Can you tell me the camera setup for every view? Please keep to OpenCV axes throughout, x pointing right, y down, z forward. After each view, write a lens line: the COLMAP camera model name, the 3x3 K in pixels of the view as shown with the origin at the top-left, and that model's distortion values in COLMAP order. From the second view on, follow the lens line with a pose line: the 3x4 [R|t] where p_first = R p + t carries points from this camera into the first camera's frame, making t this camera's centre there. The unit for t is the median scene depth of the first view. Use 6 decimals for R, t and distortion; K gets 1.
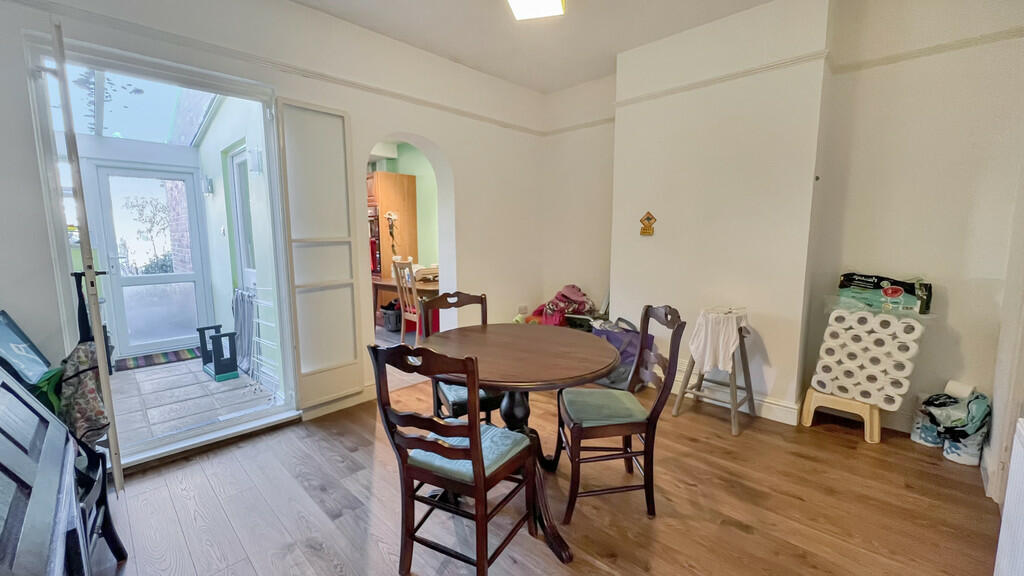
lens RADIAL K [[413.9, 0, 509.3], [0, 413.9, 289.9], [0, 0, 1]] dist [-0.002074, -0.000169]
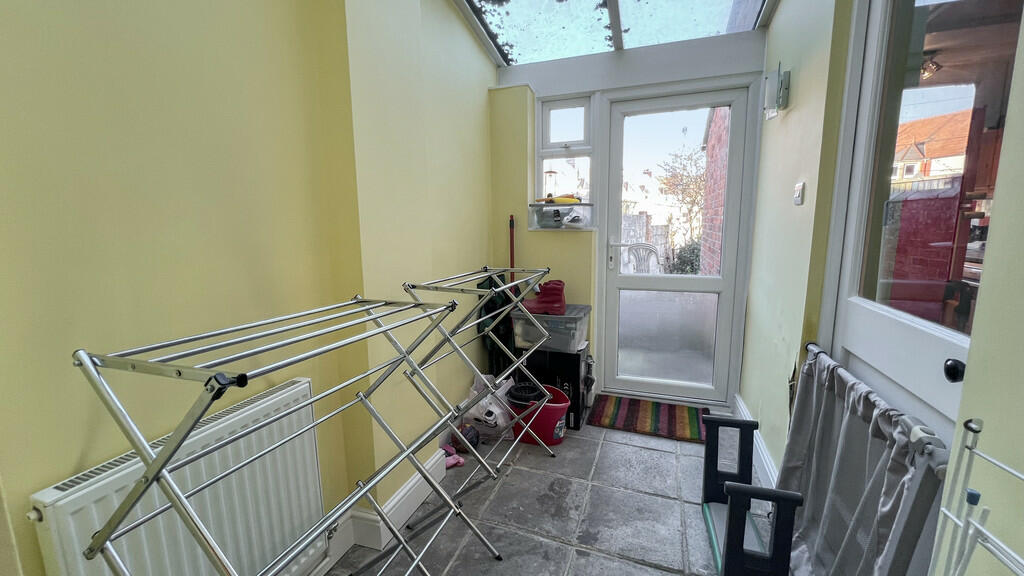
lens RADIAL K [[404.5, 0, 509.7], [0, 404.5, 287.2], [0, 0, 1]] dist [-0.010671, 0.000365]
pose [[0.414566, 0.139874, -0.899205, -0.426600], [-0.103610, 0.988947, 0.106065, -0.061296], [0.904102, 0.049195, 0.424476, 0.561249]]
